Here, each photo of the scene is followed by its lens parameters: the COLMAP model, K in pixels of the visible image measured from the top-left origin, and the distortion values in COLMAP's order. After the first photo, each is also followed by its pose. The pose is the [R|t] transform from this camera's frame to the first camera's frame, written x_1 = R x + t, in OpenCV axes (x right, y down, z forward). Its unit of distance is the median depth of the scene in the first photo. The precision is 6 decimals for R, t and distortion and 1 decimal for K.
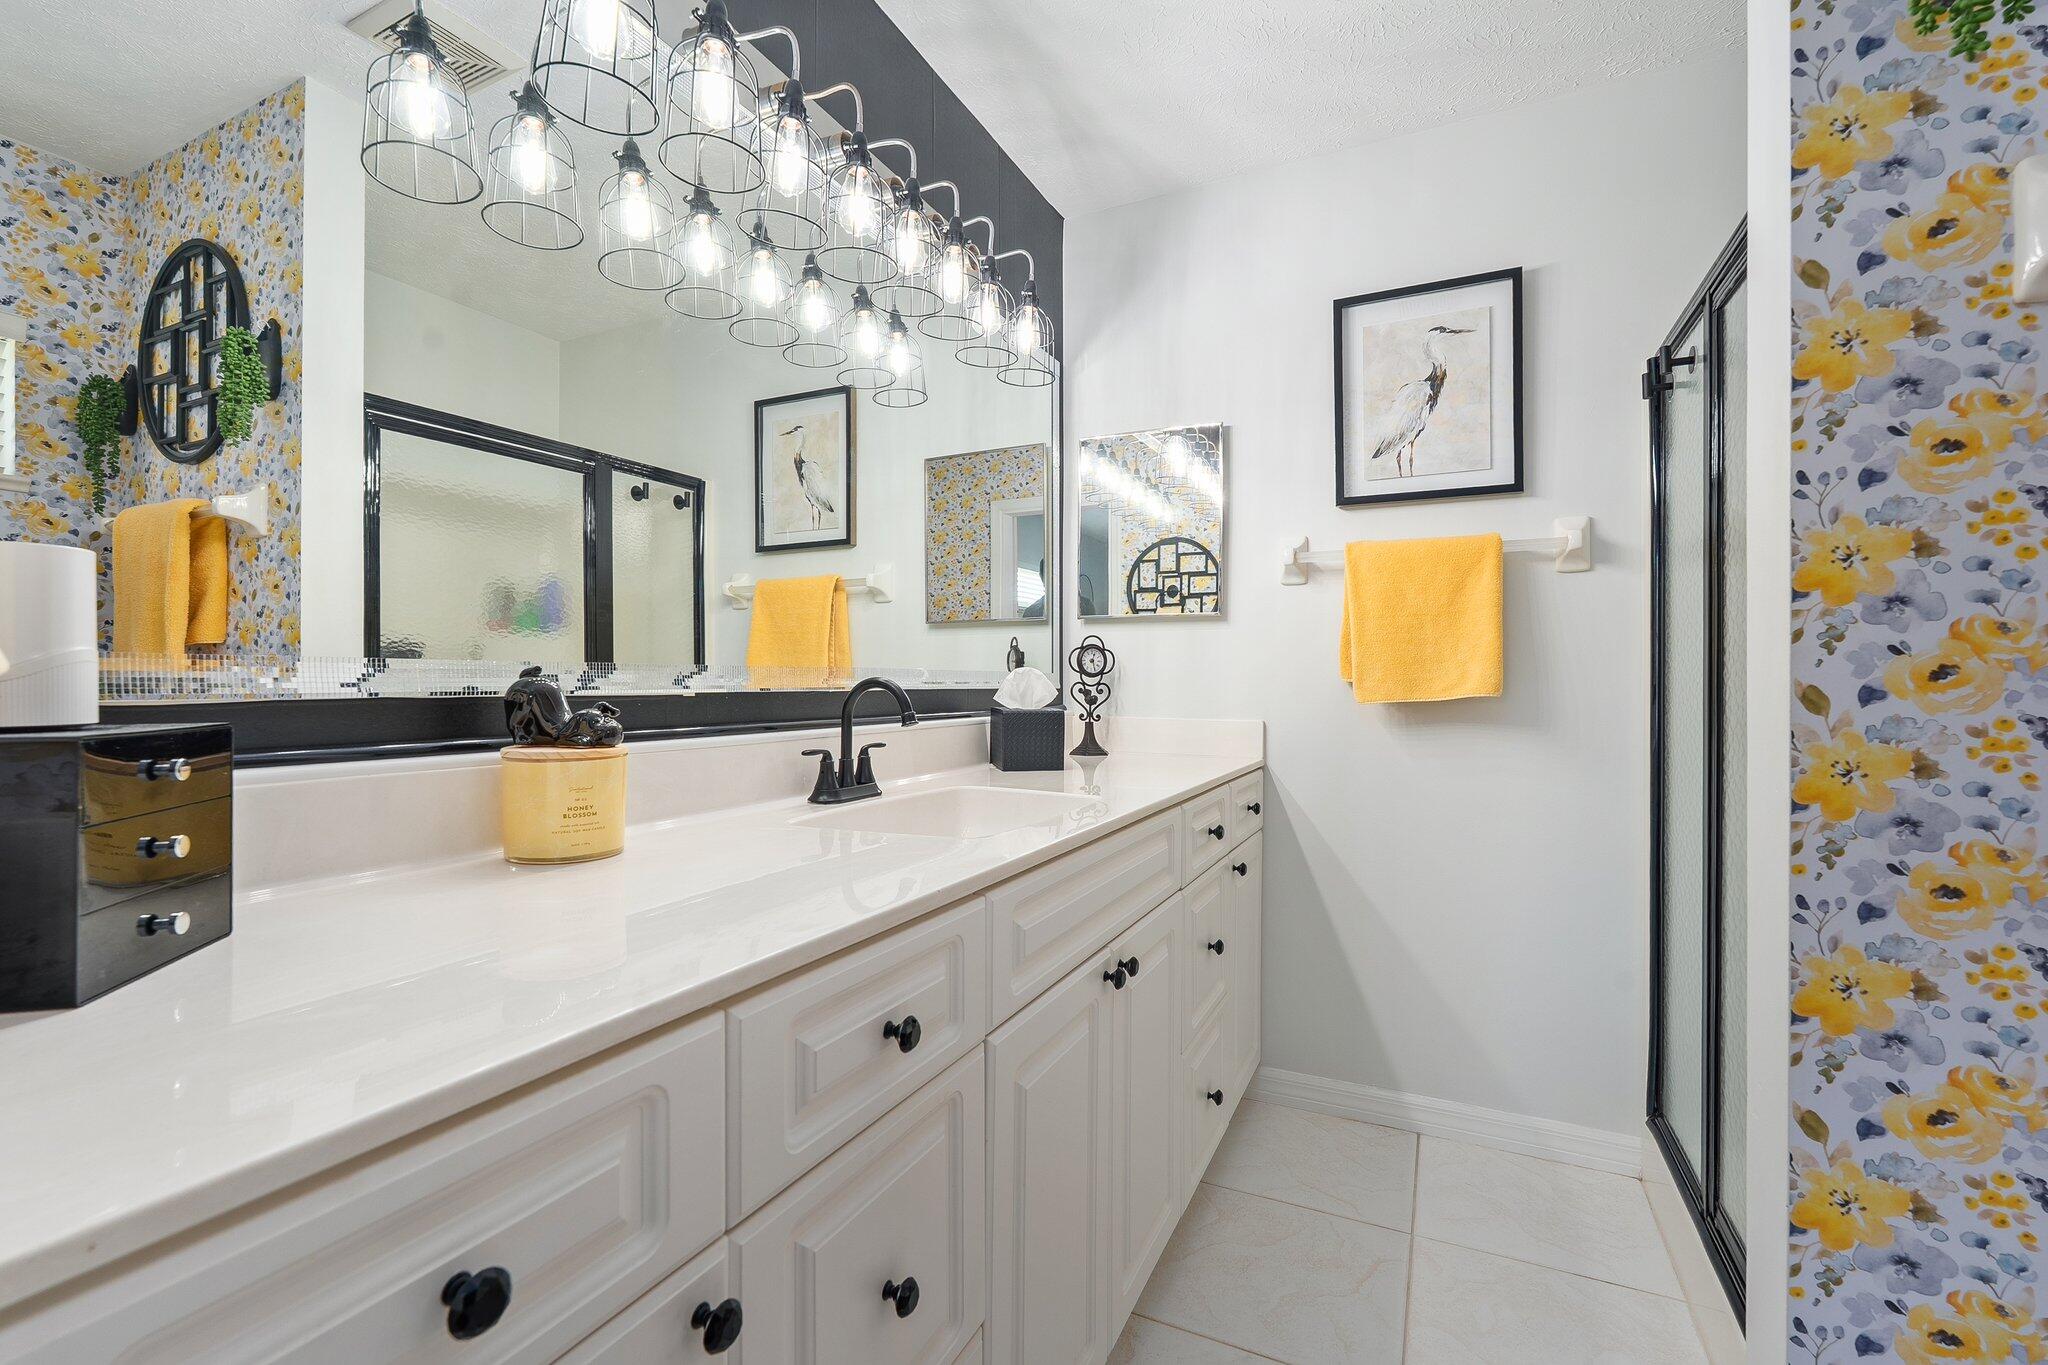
lens RADIAL K [[898.7, 0, 1022.6], [0, 898.7, 679.0], [0, 0, 1]] dist [-0.005229, -0.000099]
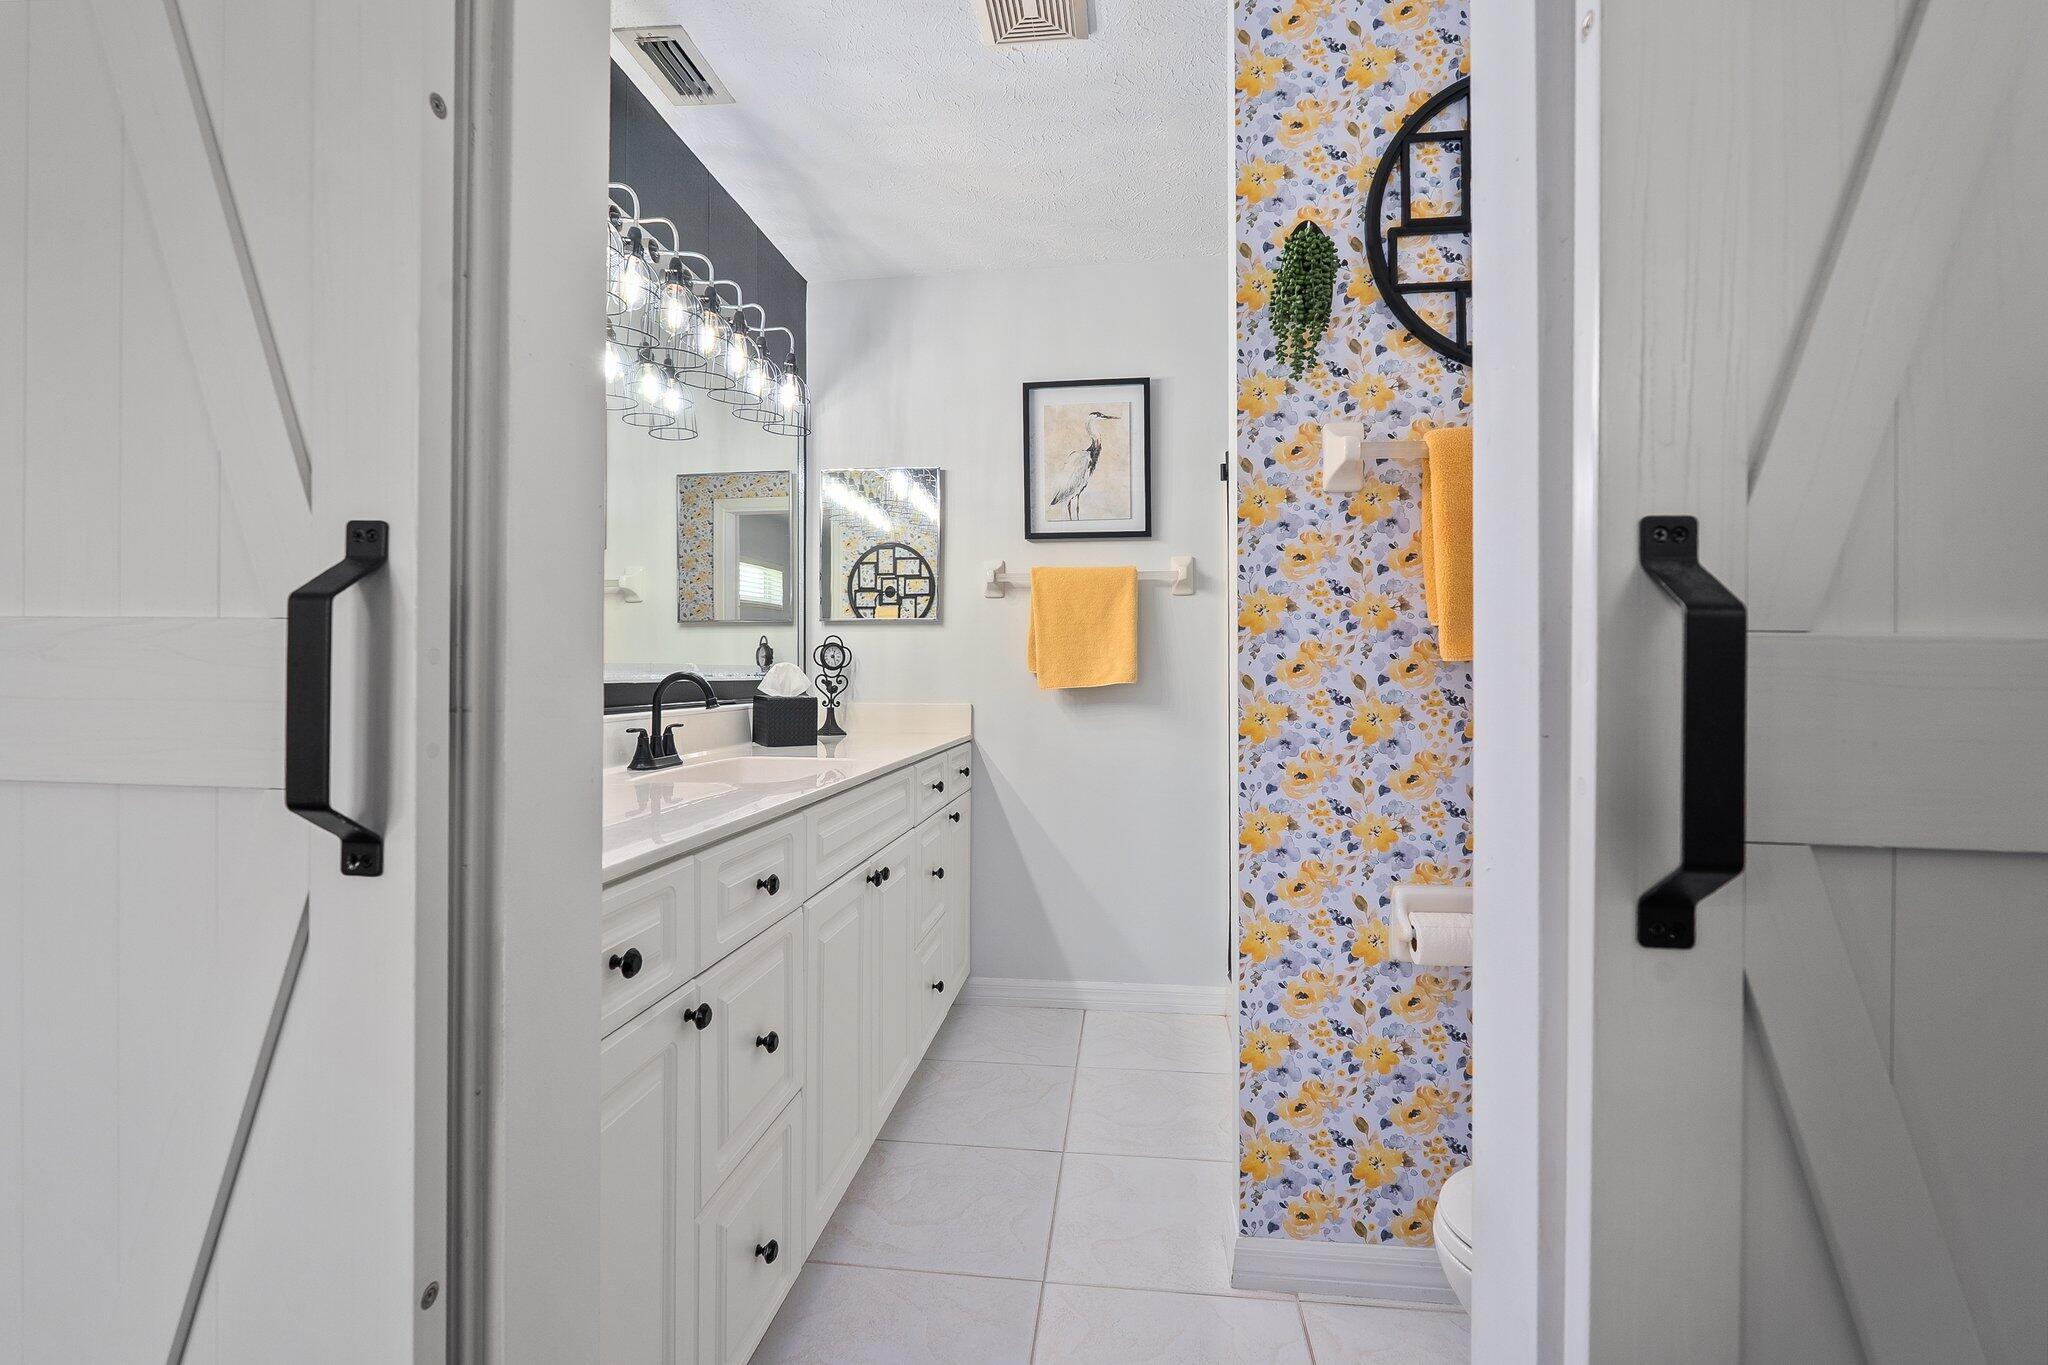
lens RADIAL K [[898.7, 0, 1039.4], [0, 898.7, 662.7], [0, 0, 1]] dist [-0.005229, -0.000099]
pose [[0.942436, -0.000016, 0.334387, -0.075250], [0.002895, 0.999963, -0.008113, -0.001714], [-0.334374, 0.008614, 0.942401, -0.260762]]
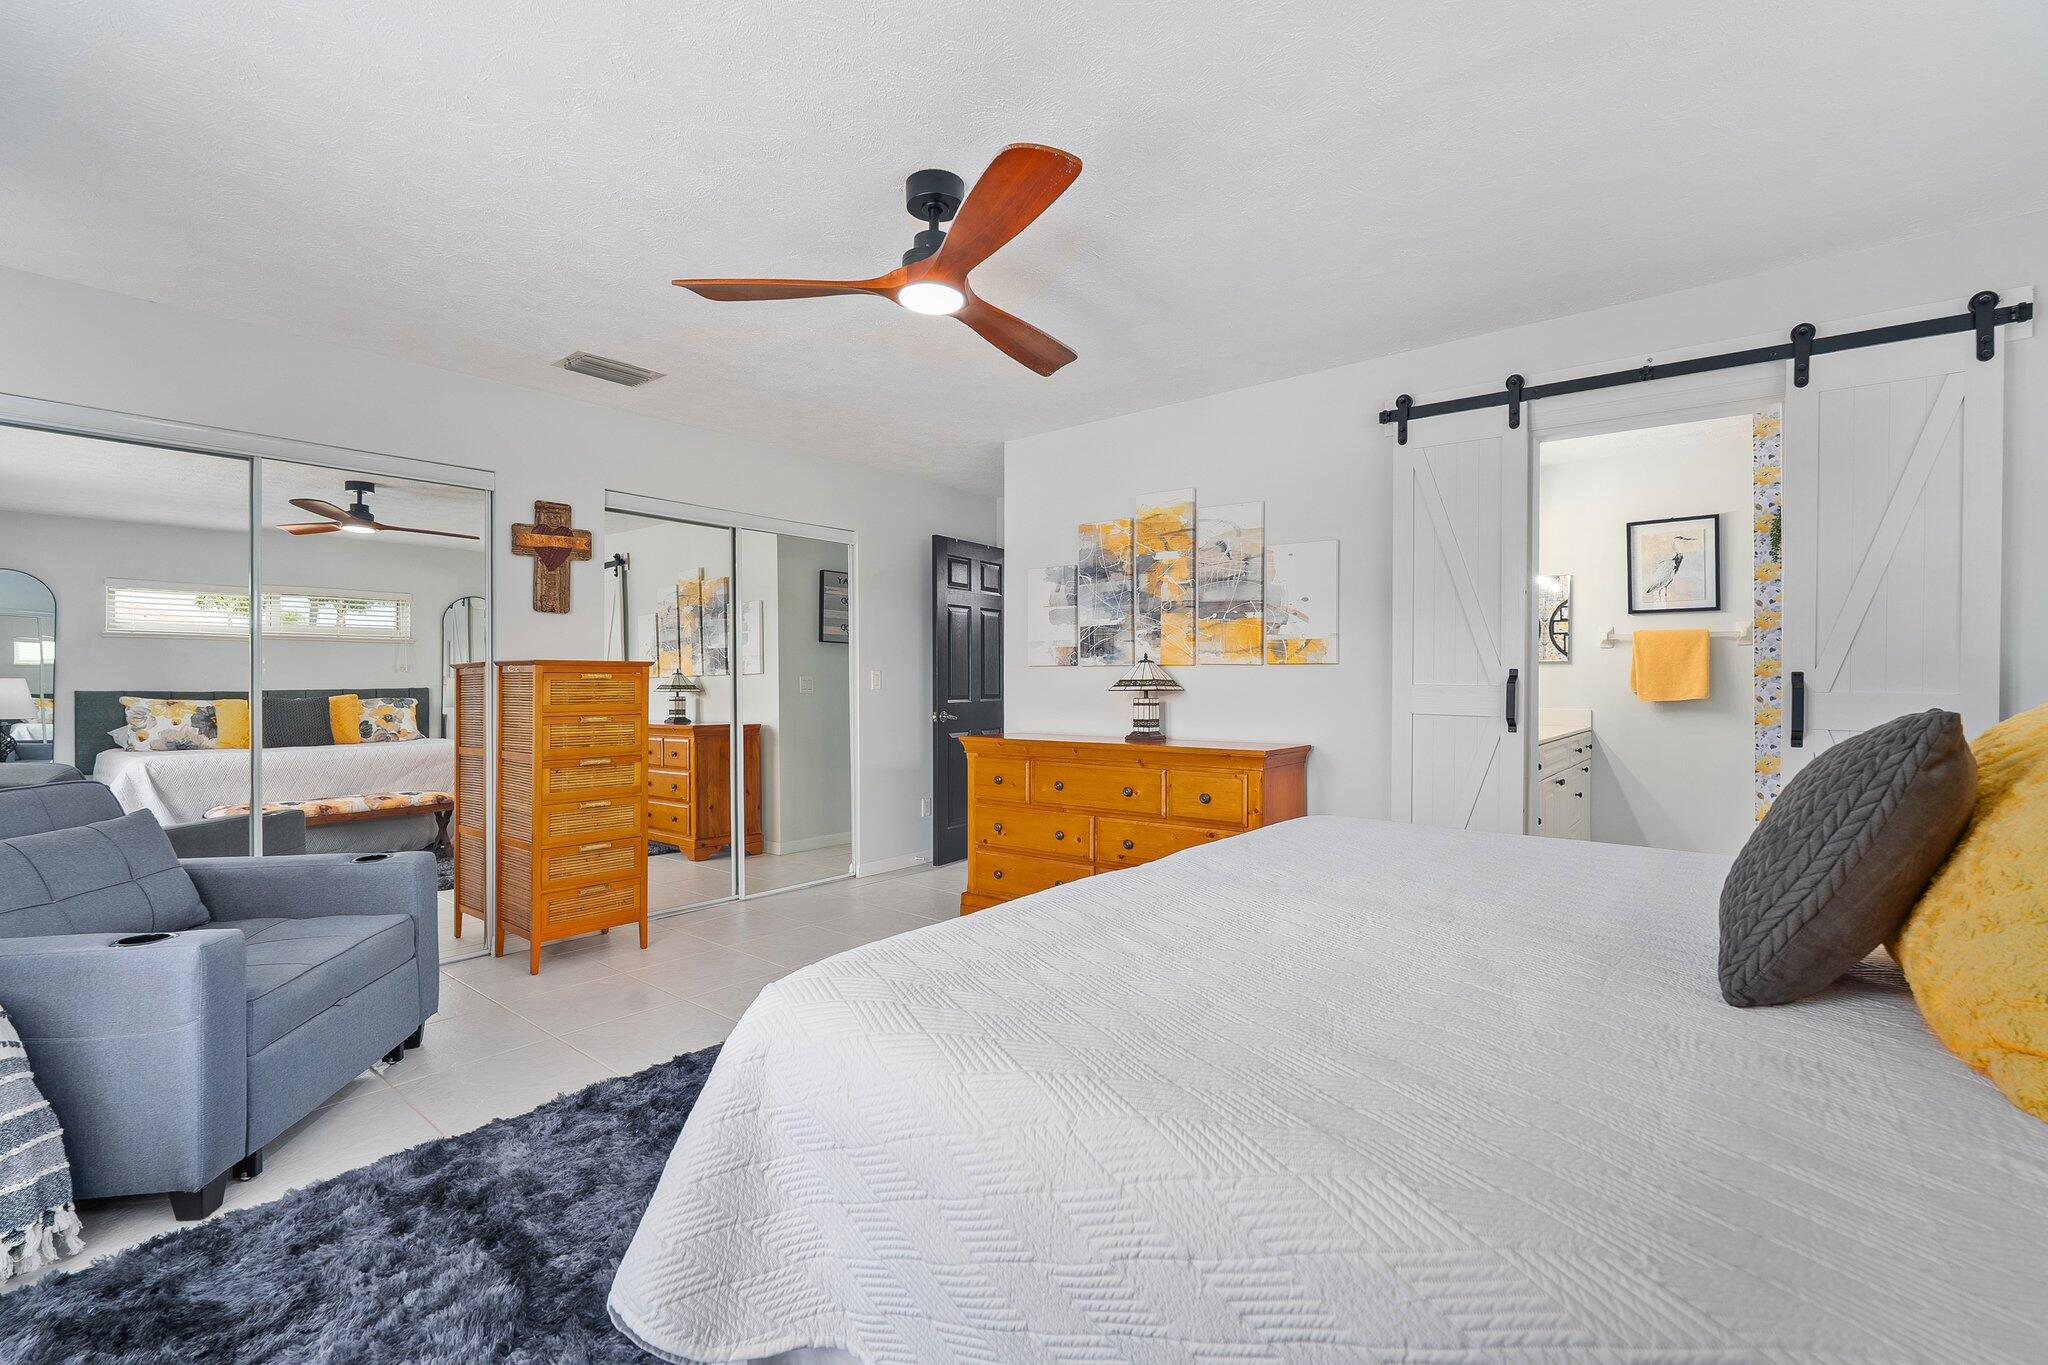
lens RADIAL K [[898.7, 0, 1014.2], [0, 898.7, 674.5], [0, 0, 1]] dist [-0.005229, -0.000099]
pose [[0.970849, -0.002826, -0.239677, -0.653756], [0.001337, 0.999979, -0.006375, -0.030752], [0.239689, 0.005869, 0.970832, -1.669781]]
